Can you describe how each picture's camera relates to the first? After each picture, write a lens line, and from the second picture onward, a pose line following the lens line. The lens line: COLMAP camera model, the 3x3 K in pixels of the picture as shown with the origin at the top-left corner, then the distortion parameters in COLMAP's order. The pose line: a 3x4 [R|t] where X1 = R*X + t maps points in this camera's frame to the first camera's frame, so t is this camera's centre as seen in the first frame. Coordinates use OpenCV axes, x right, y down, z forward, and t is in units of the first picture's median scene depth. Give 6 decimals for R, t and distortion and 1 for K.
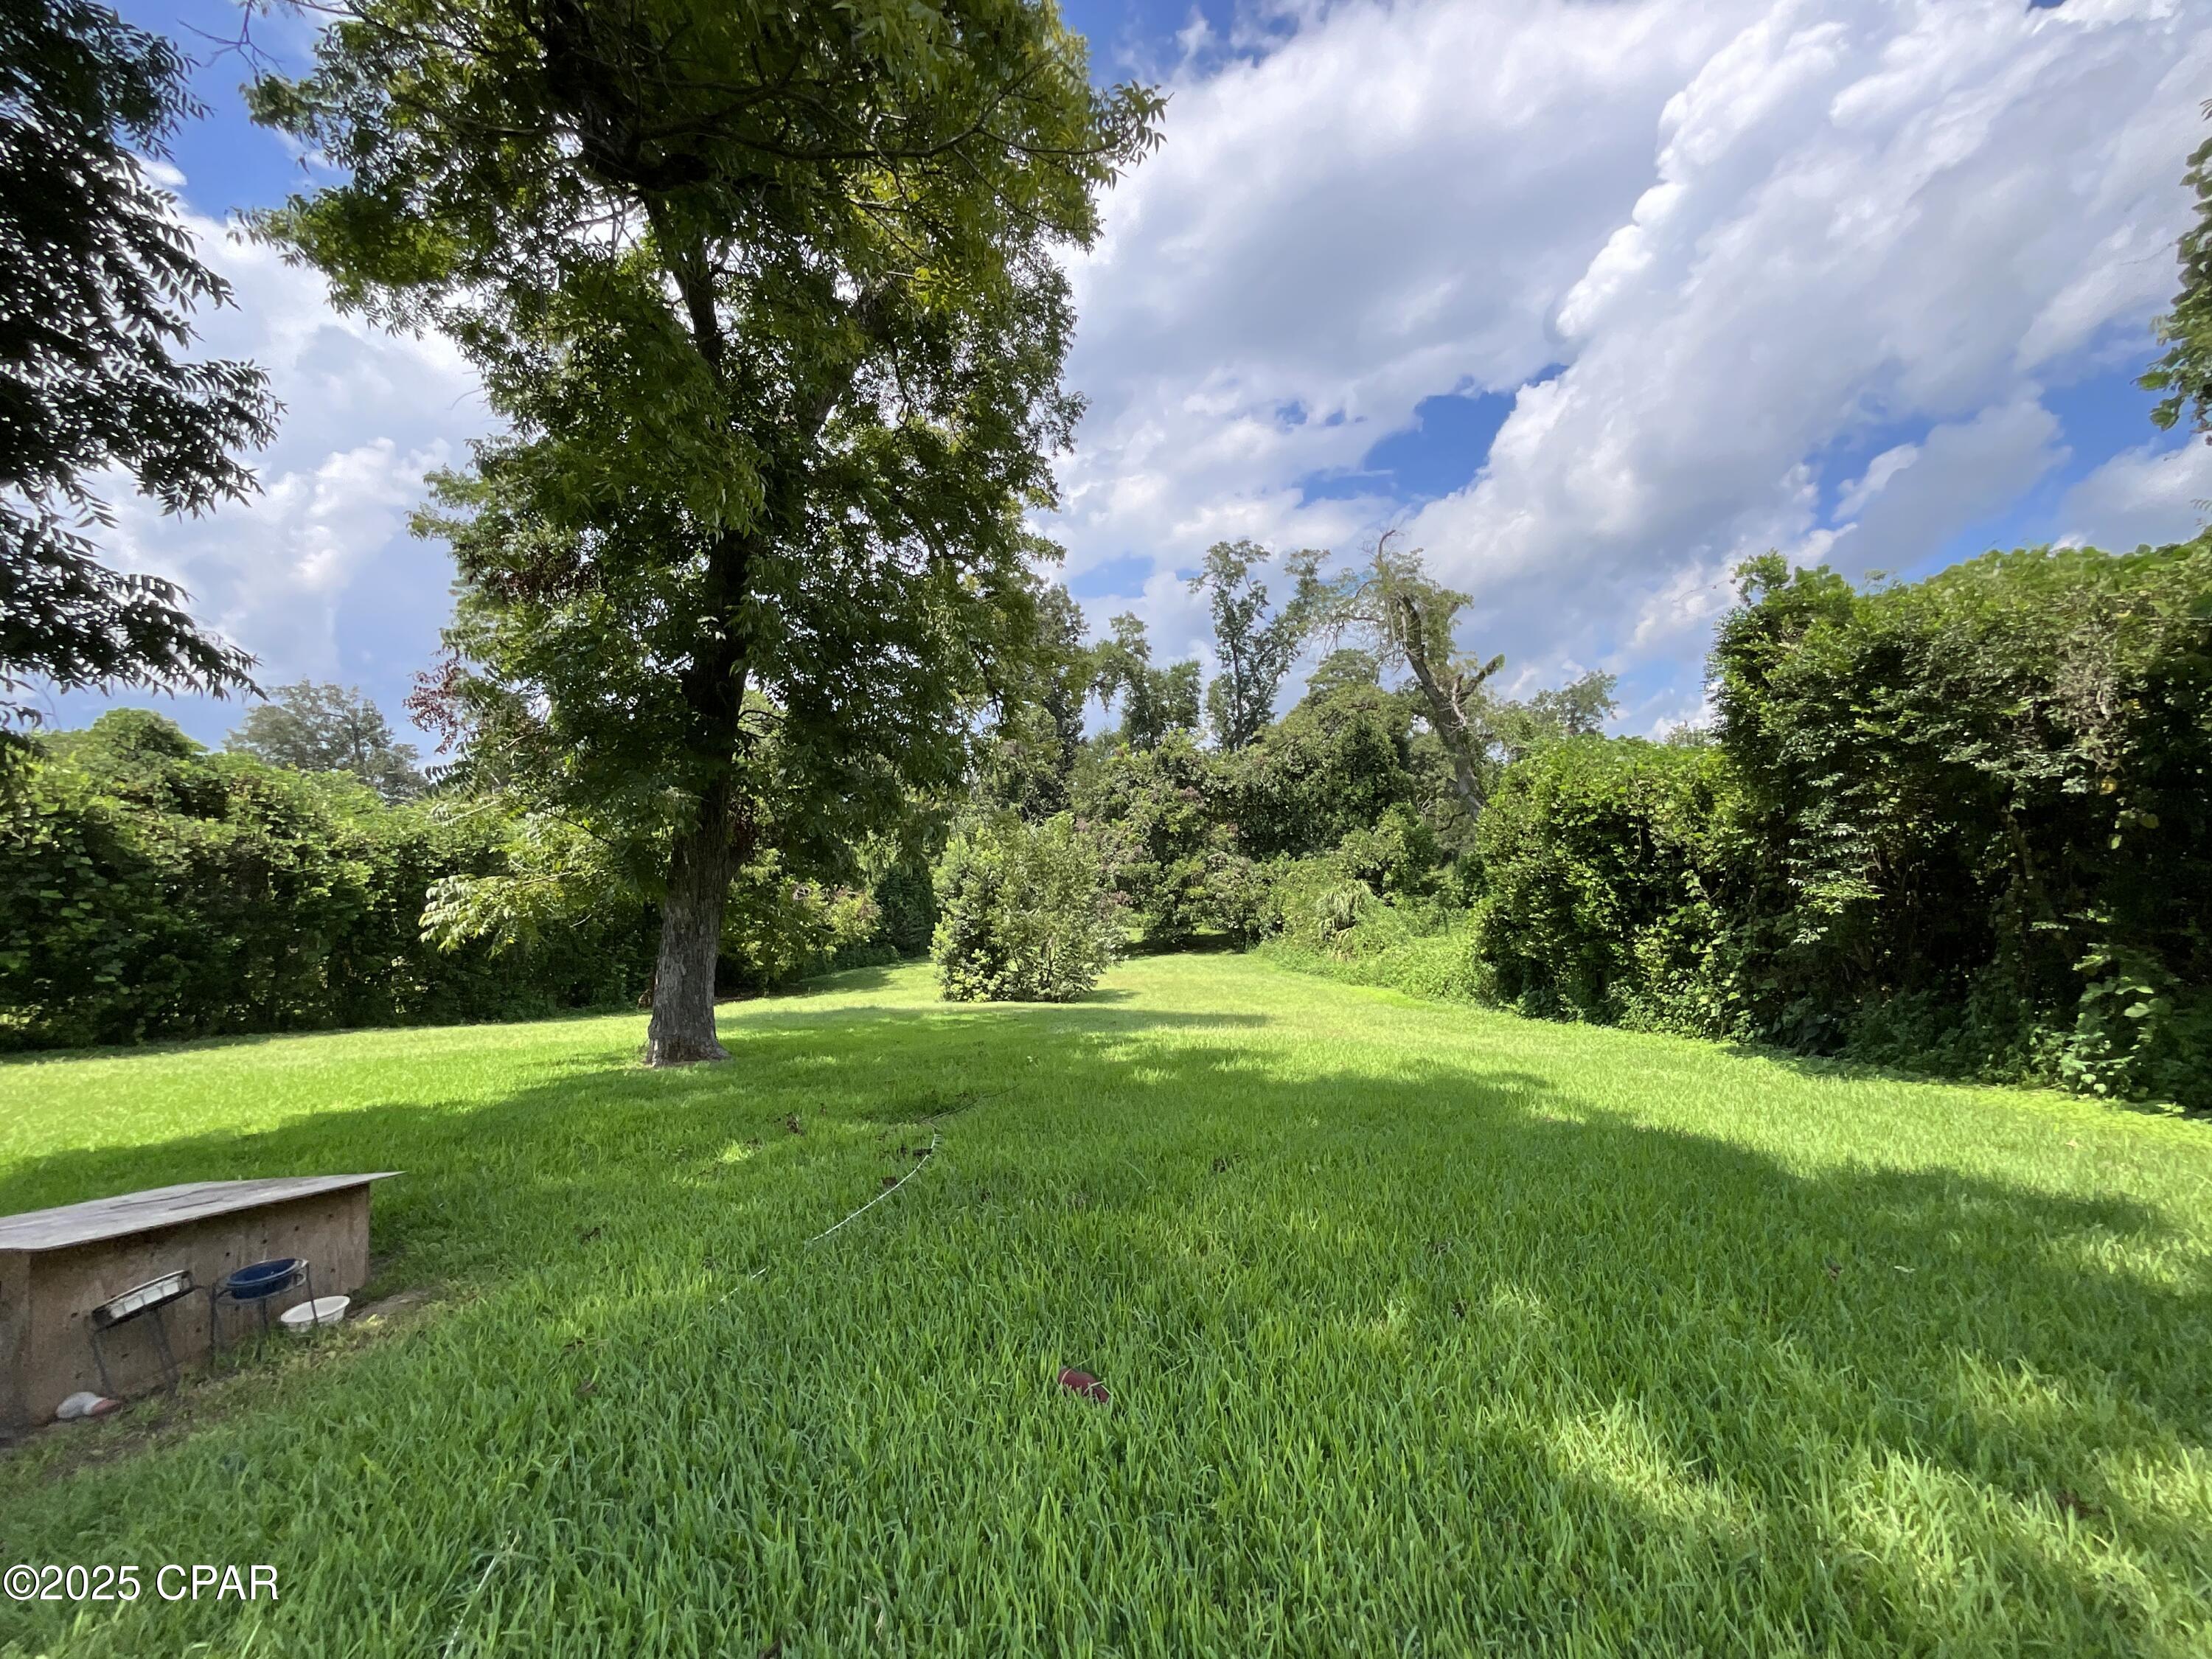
lens RADIAL K [[900.7, 0, 1107.4], [0, 900.7, 832.8], [0, 0, 1]] dist [-0.000142, 0.000057]
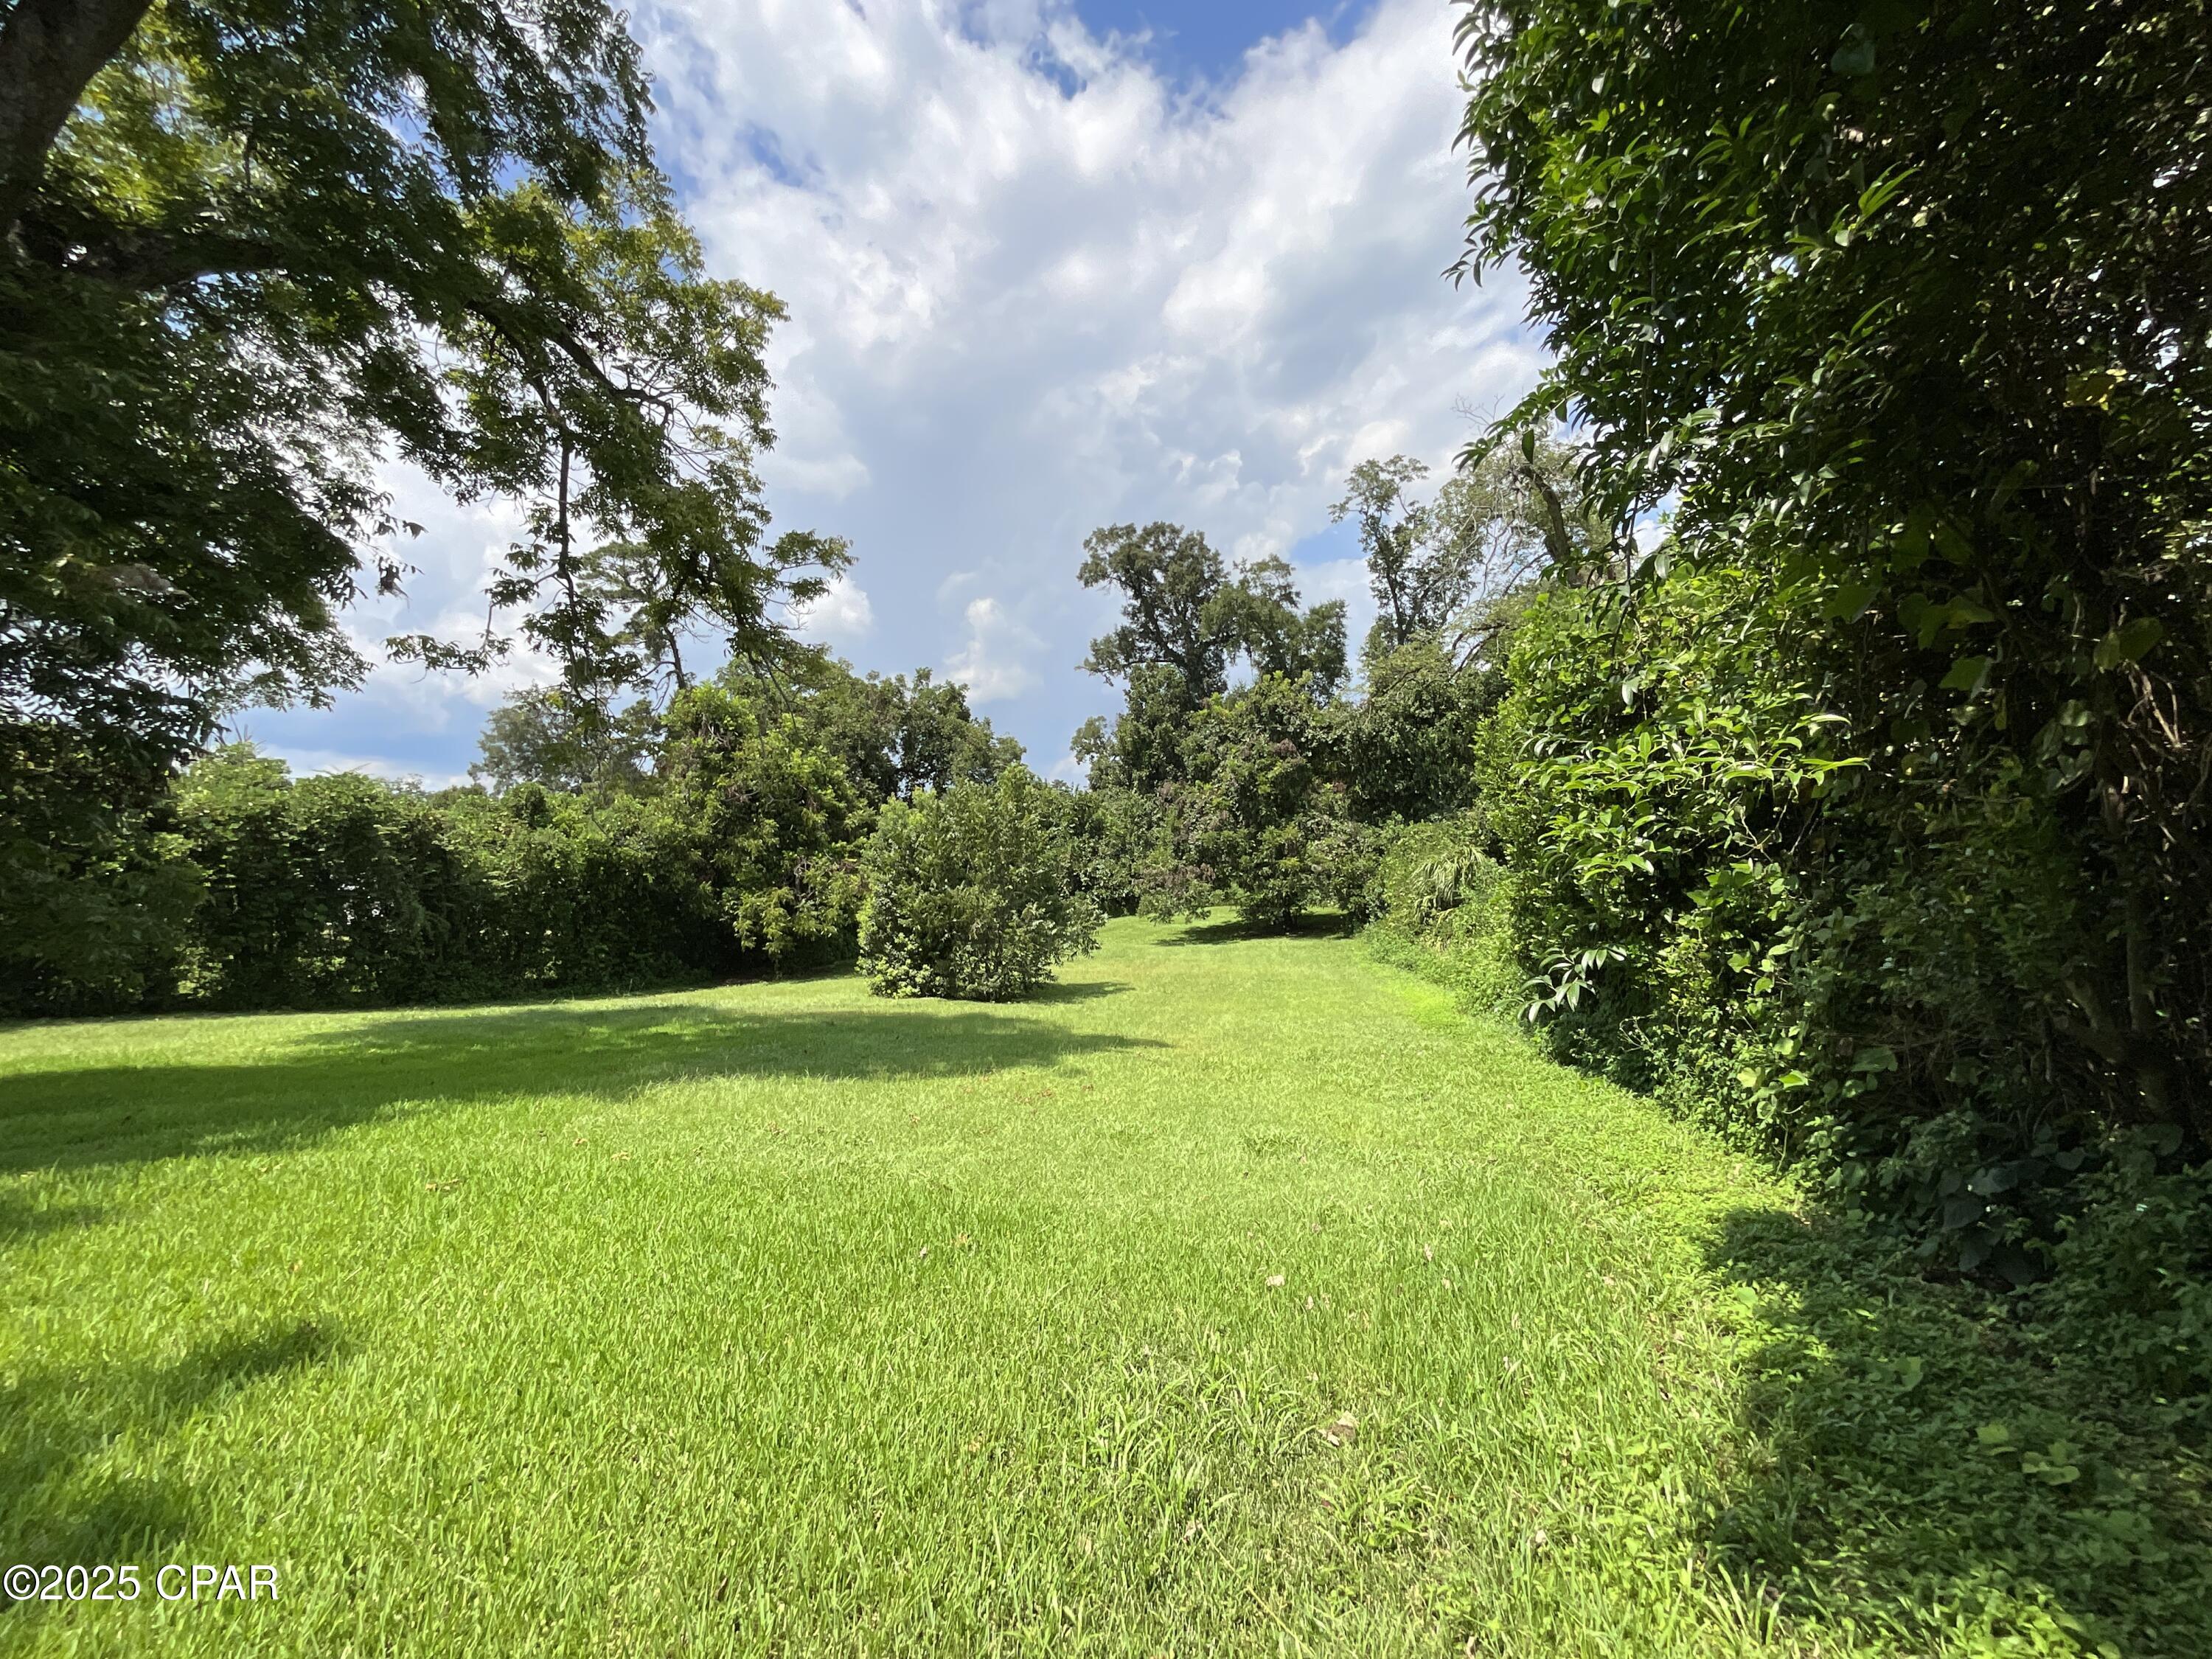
lens RADIAL K [[900.7, 0, 1104.7], [0, 900.7, 829.4], [0, 0, 1]] dist [-0.000142, 0.000057]
pose [[0.968752, -0.017970, -0.247381, 0.134711], [0.023289, 0.999556, 0.018592, 0.013320], [0.246937, -0.023773, 0.968740, 0.141794]]
